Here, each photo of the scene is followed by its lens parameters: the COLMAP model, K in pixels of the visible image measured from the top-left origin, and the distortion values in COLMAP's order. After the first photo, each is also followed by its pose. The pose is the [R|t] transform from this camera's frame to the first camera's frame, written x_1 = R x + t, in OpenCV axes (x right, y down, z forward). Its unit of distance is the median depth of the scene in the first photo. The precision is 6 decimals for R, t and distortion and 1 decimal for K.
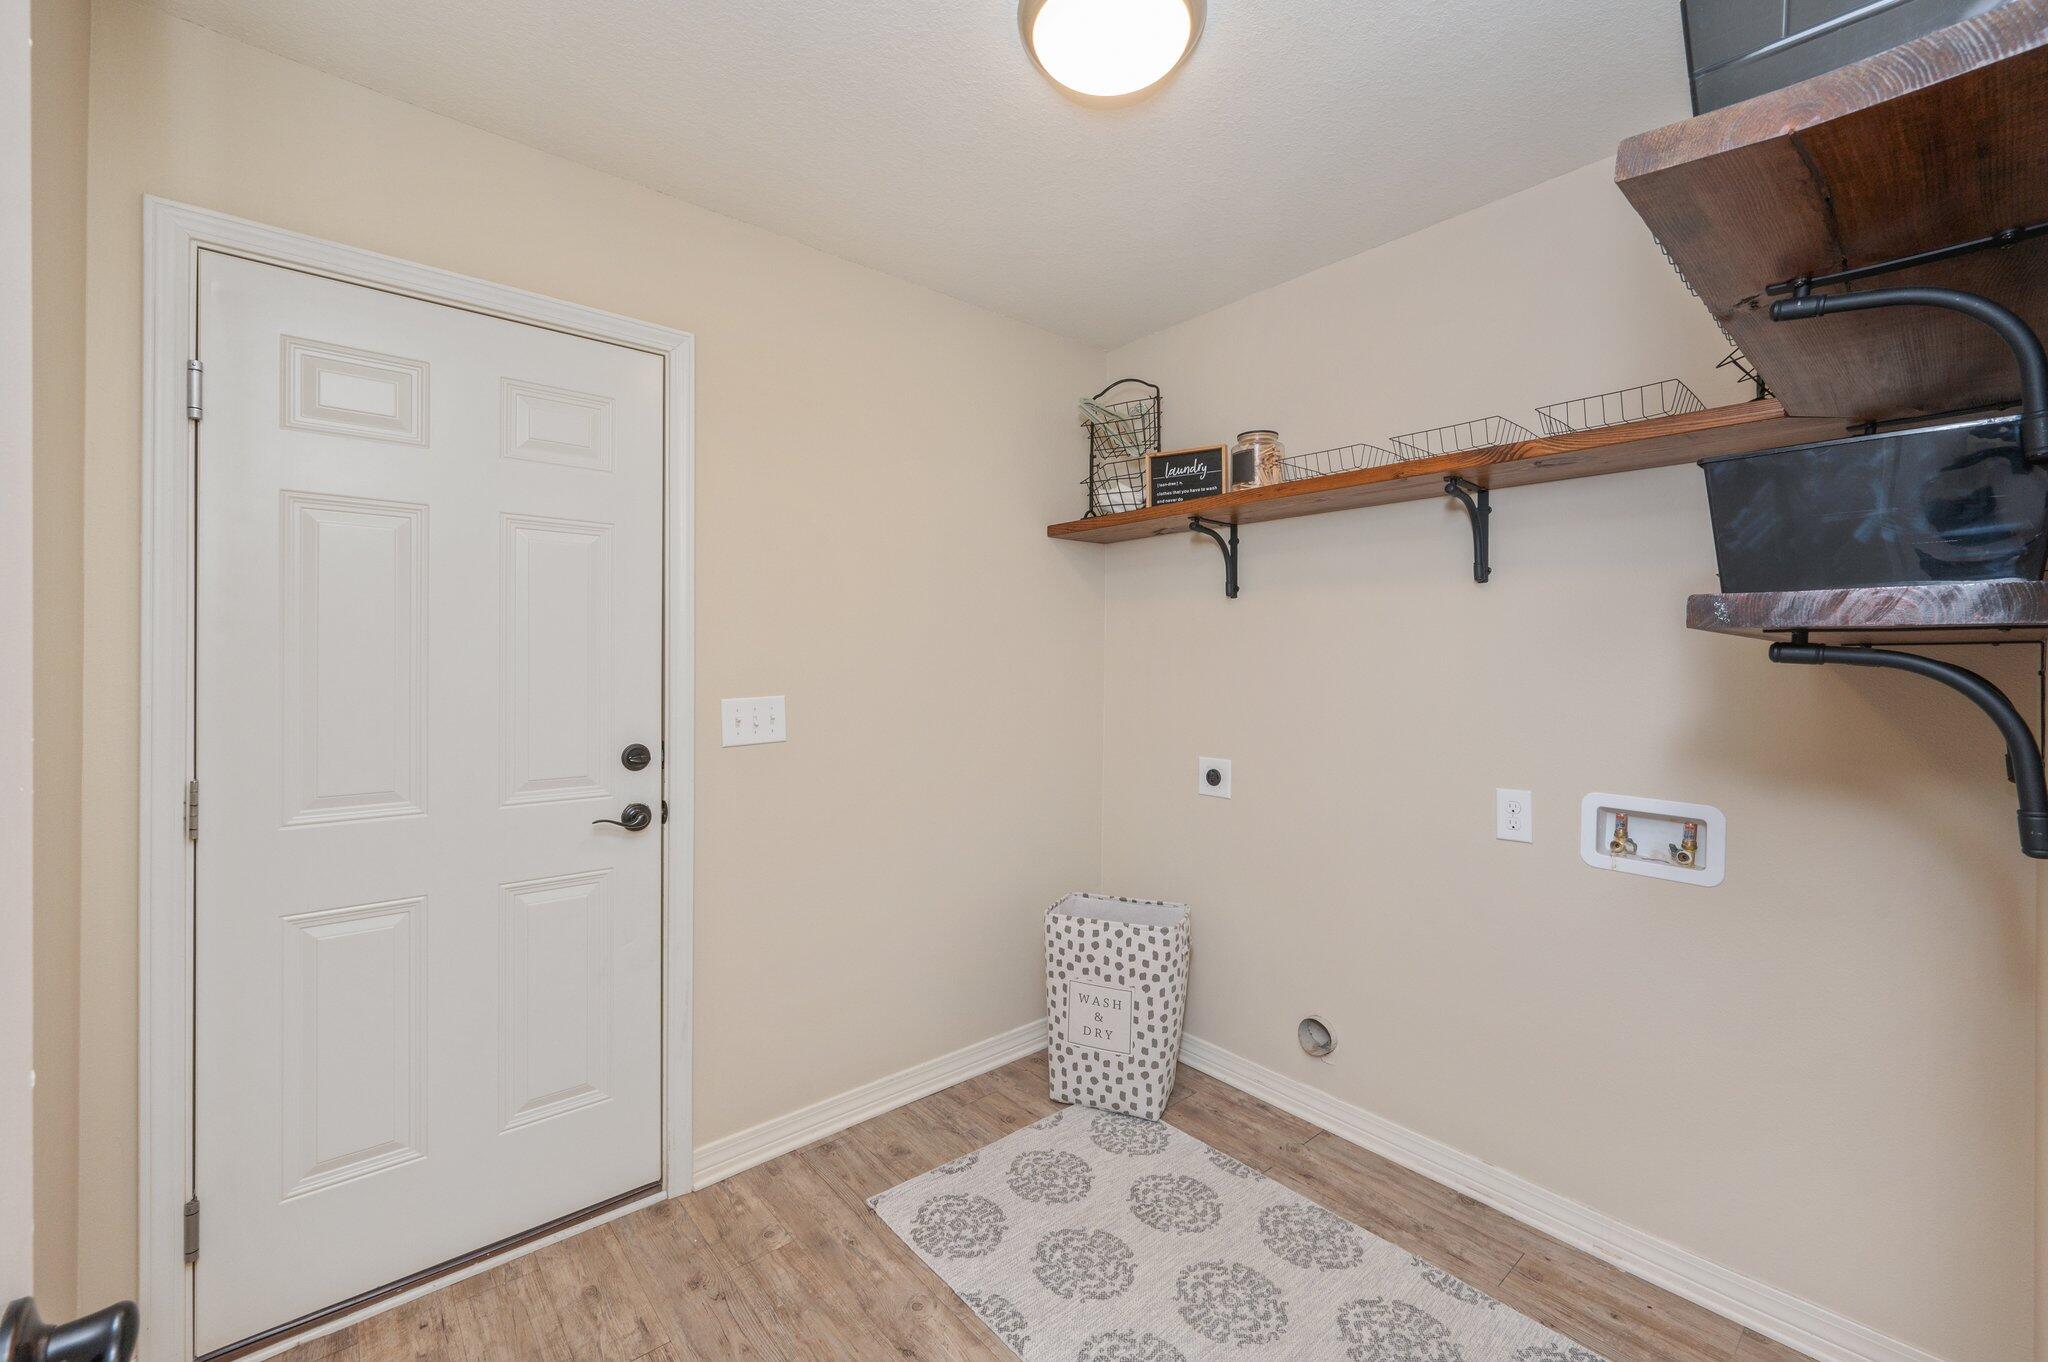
lens RADIAL K [[834.6, 0, 1002.9], [0, 834.6, 666.6], [0, 0, 1]] dist [0.007568, 0.000097]
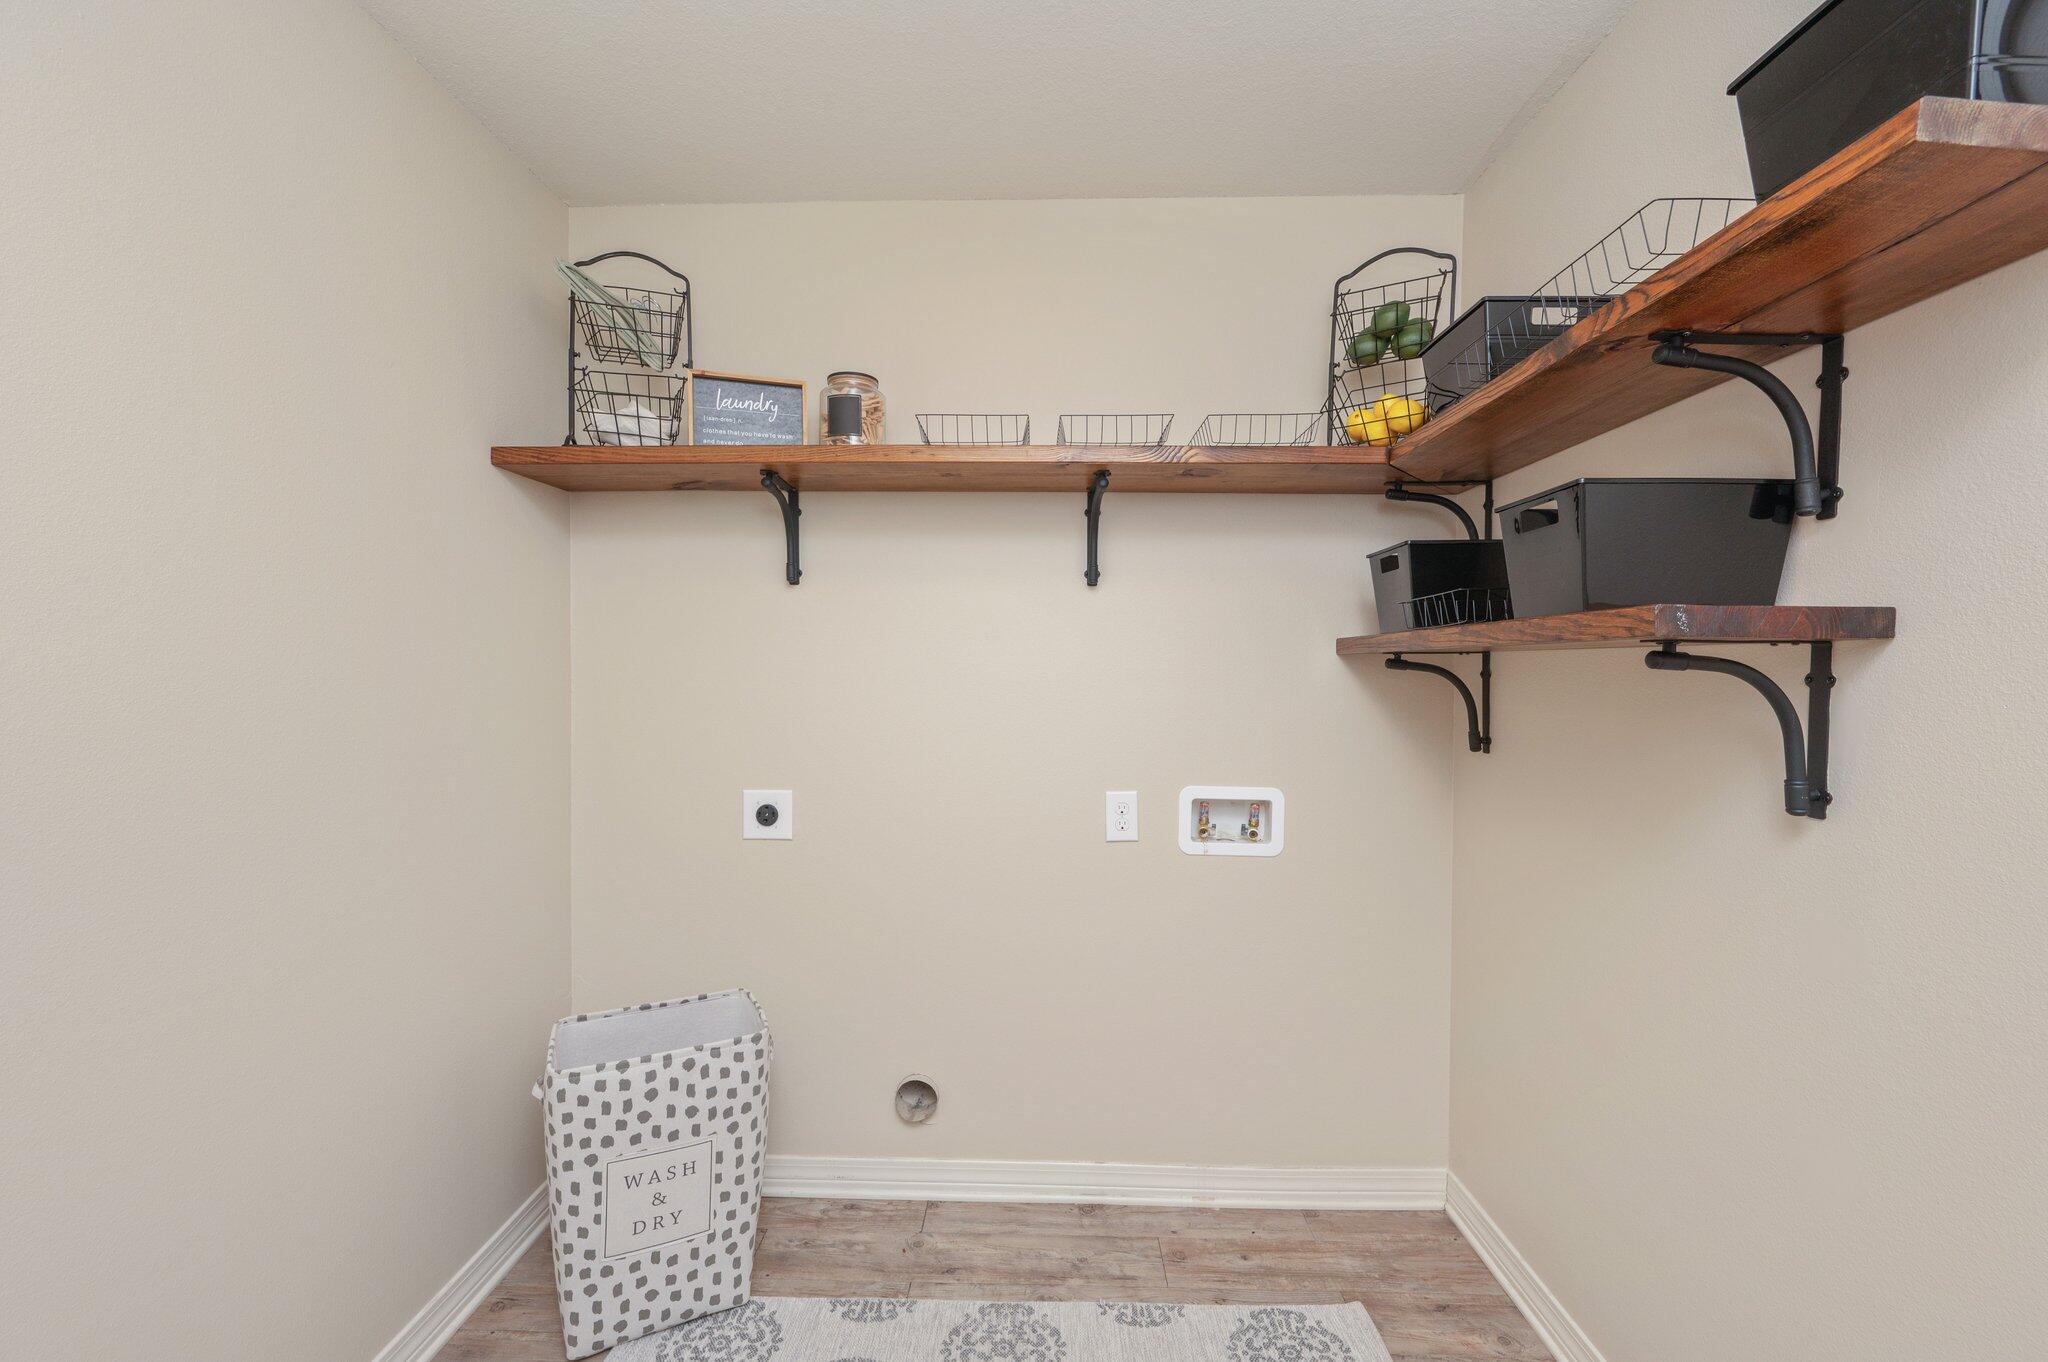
lens RADIAL K [[834.6, 0, 1037.1], [0, 834.6, 689.6], [0, 0, 1]] dist [0.007568, 0.000097]
pose [[0.660531, -0.026197, 0.750342, -0.180308], [0.005941, 0.999542, 0.029668, -0.006374], [-0.750775, -0.015139, 0.660384, 0.338876]]
